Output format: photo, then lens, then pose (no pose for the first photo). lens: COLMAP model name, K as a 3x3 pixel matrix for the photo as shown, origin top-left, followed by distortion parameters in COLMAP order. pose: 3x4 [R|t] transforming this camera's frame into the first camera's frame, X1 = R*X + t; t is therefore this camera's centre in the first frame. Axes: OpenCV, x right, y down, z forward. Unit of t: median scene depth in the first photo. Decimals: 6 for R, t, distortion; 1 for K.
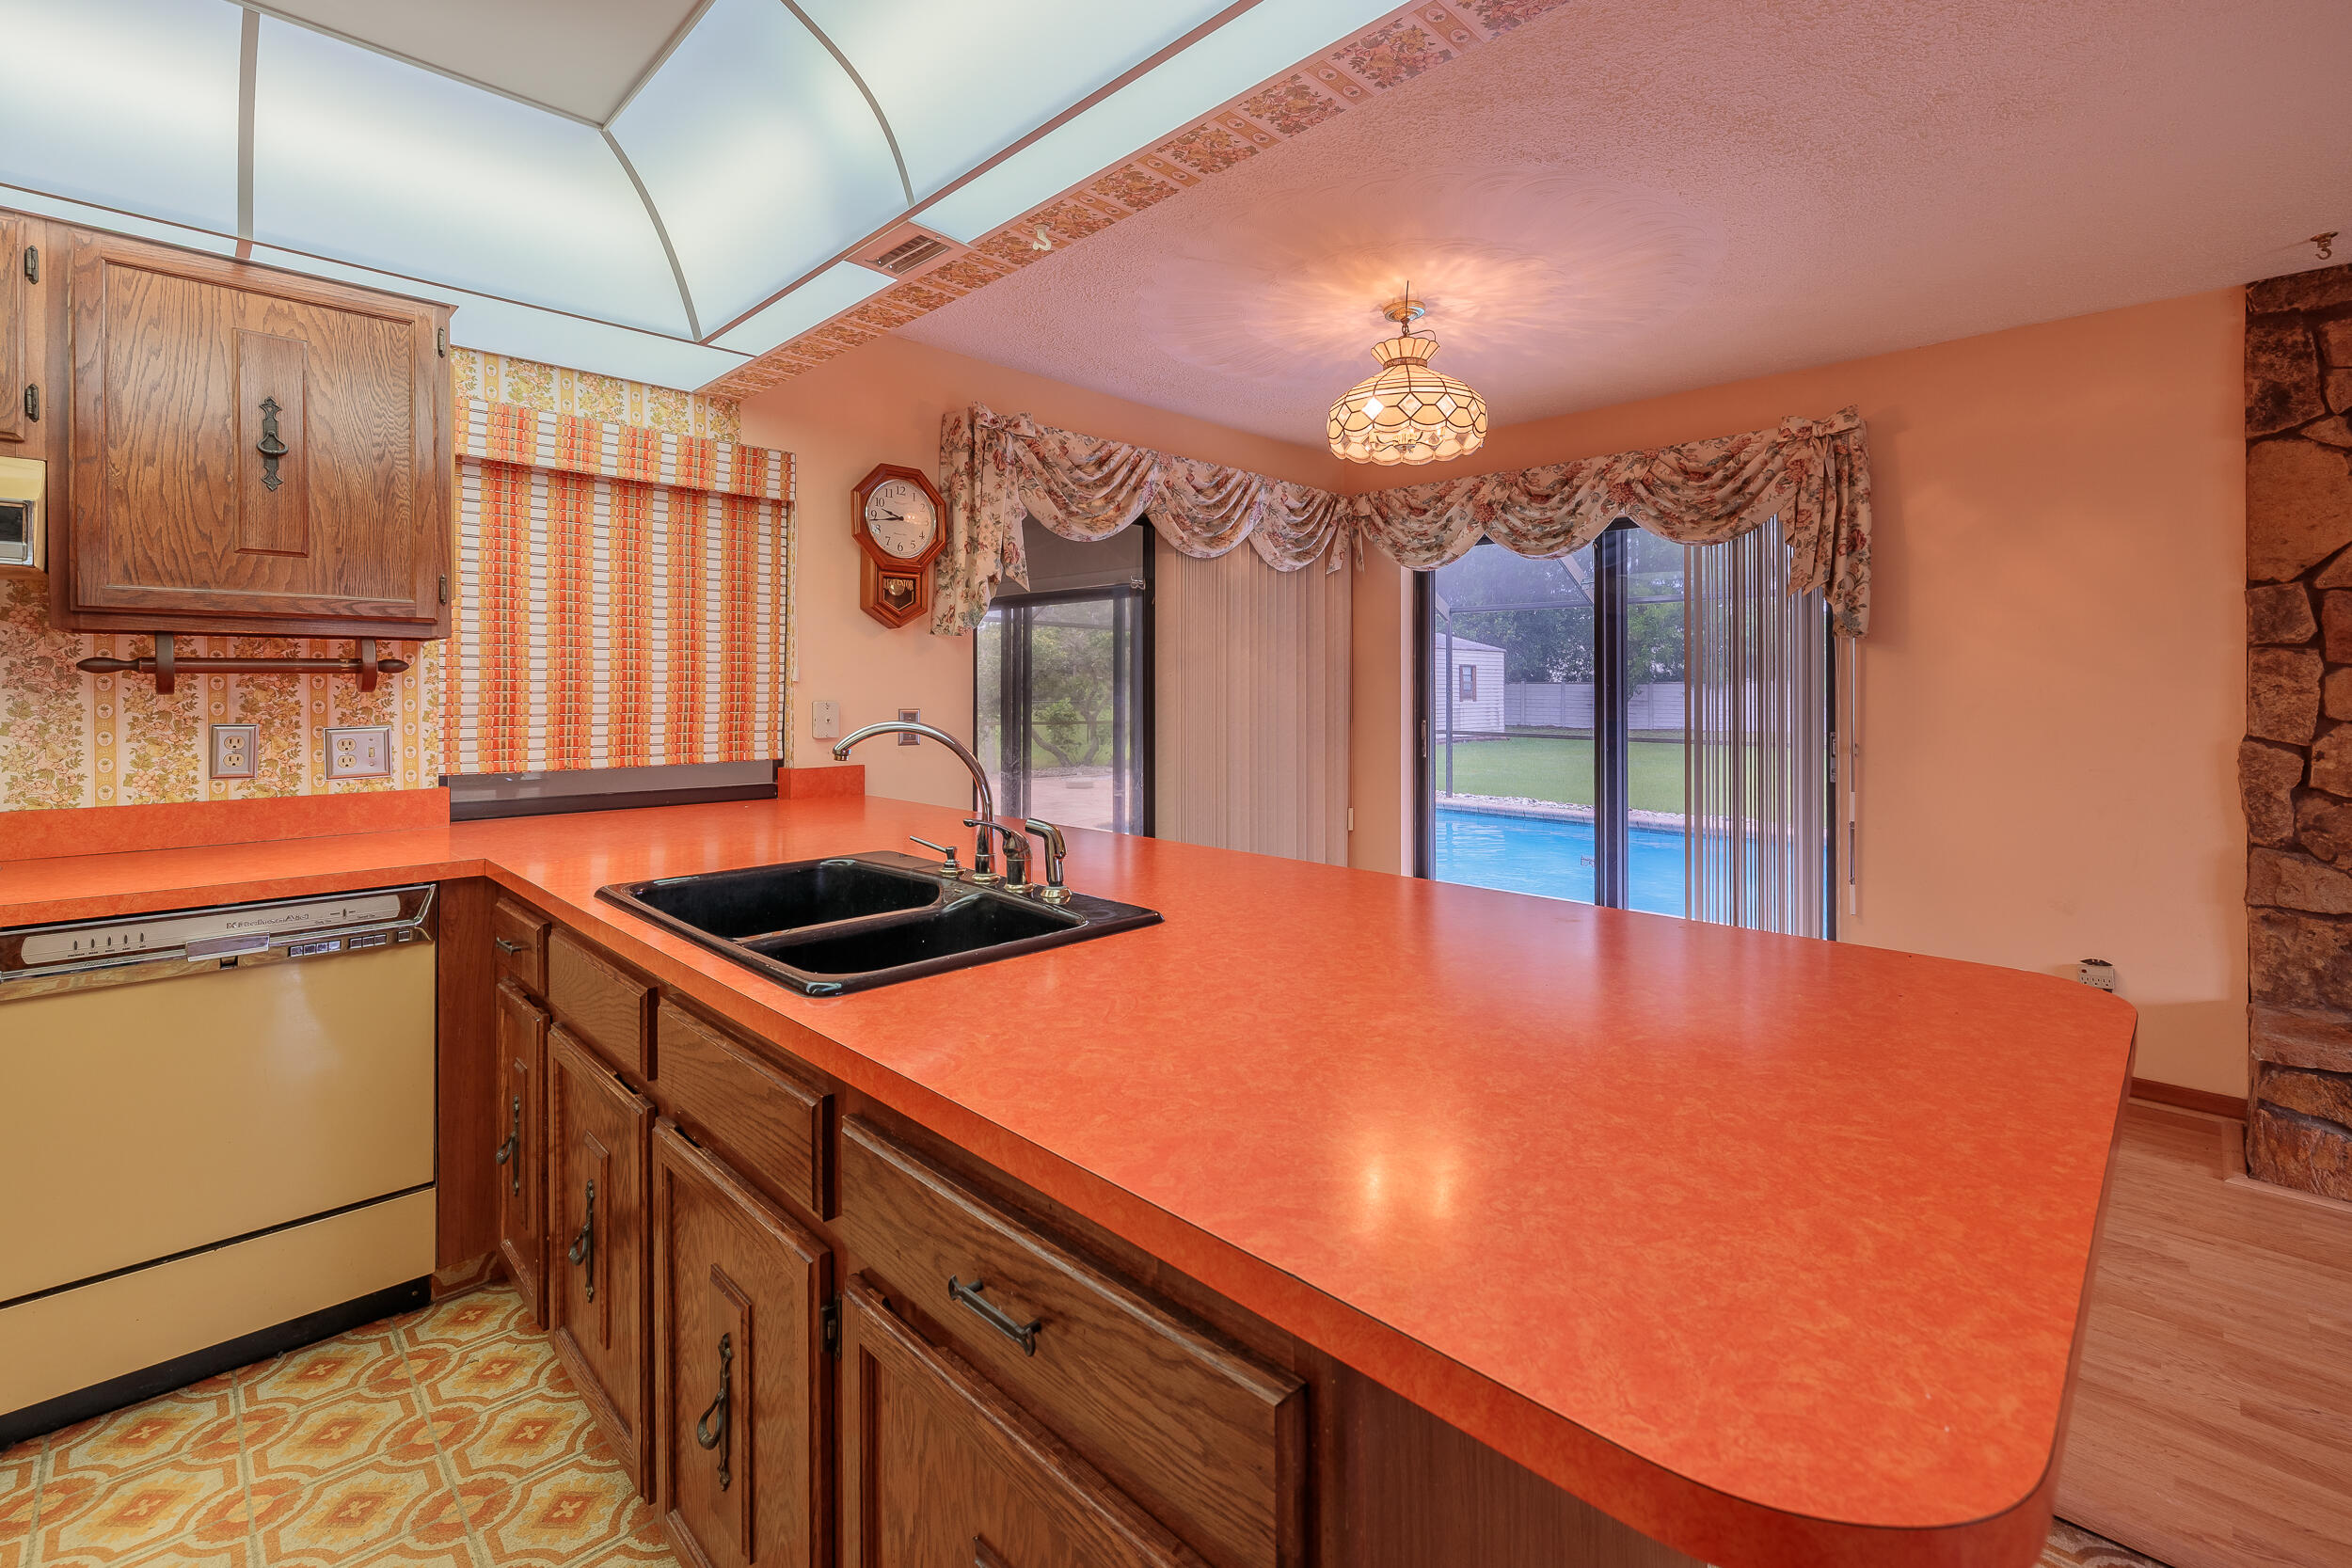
lens RADIAL K [[1039.5, 0, 1167.1], [0, 1039.5, 692.9], [0, 0, 1]] dist [-0.002559, -0.000700]
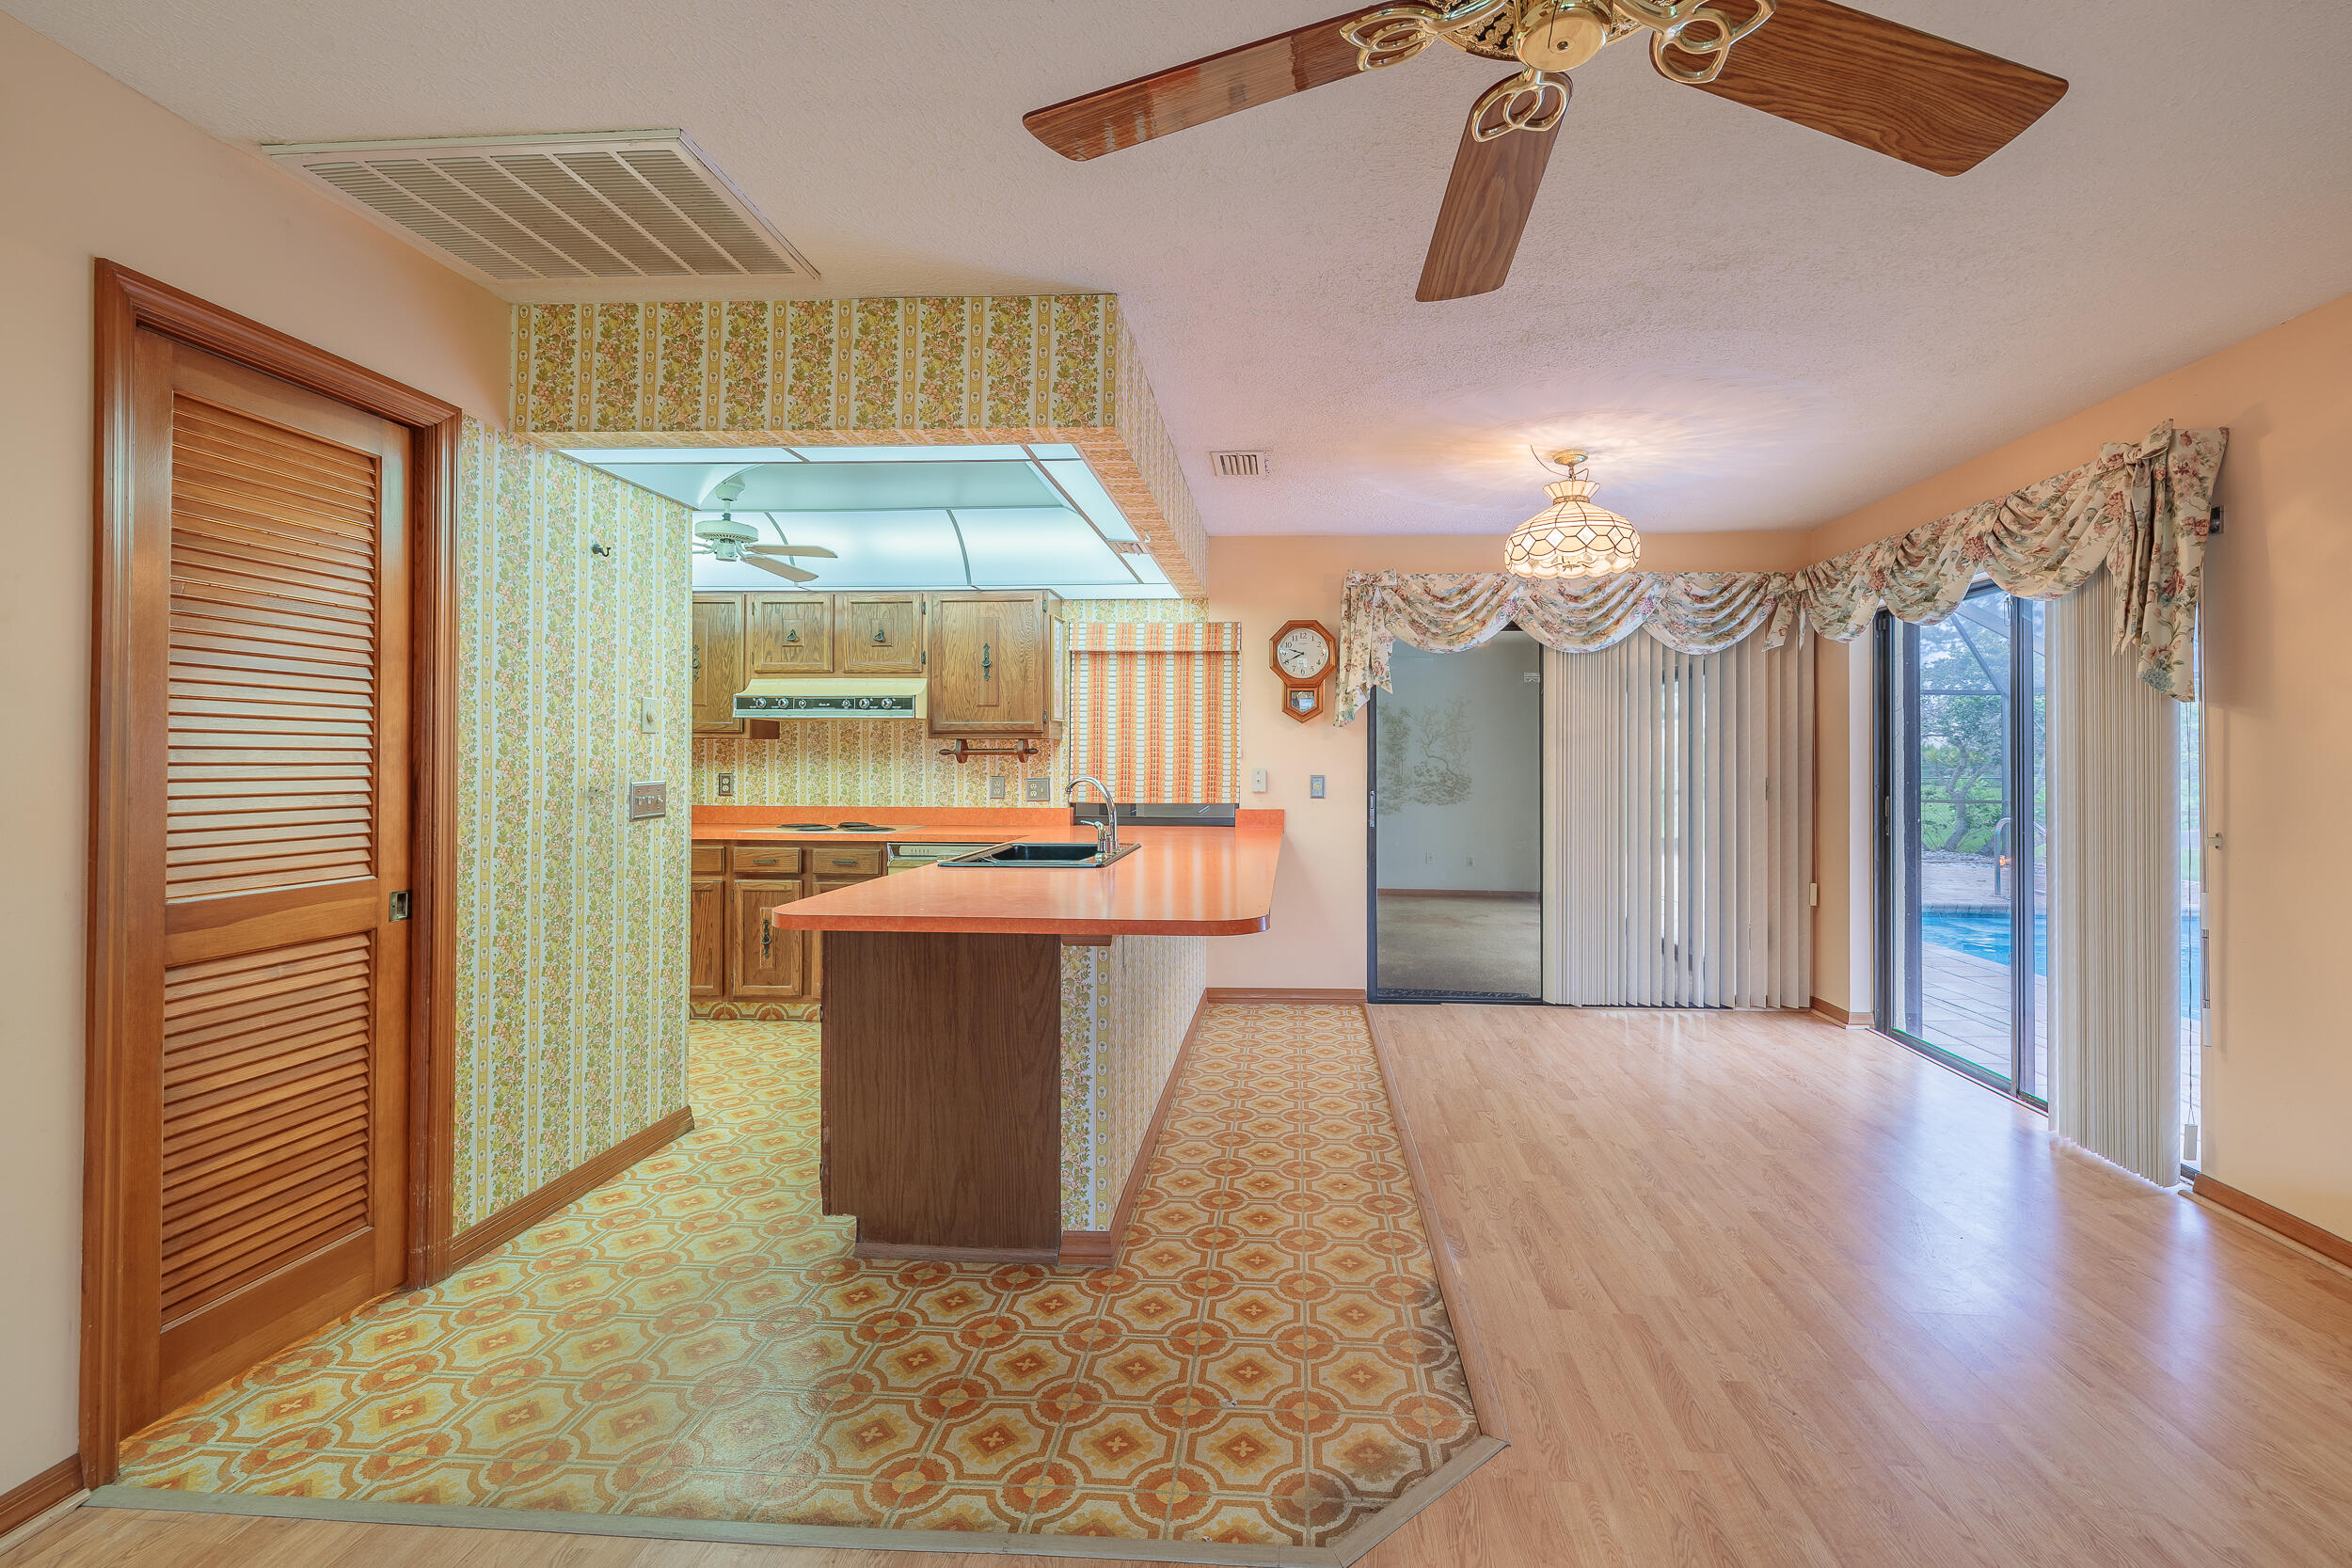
lens RADIAL K [[1024.5, 0, 1215.6], [0, 1024.5, 756.0], [0, 0, 1]] dist [-0.001230, -0.000524]
pose [[0.651131, -0.002557, -0.758961, 1.206844], [-0.004933, 0.999959, -0.007602, -0.000597], [0.758949, 0.008694, 0.651092, -0.153192]]
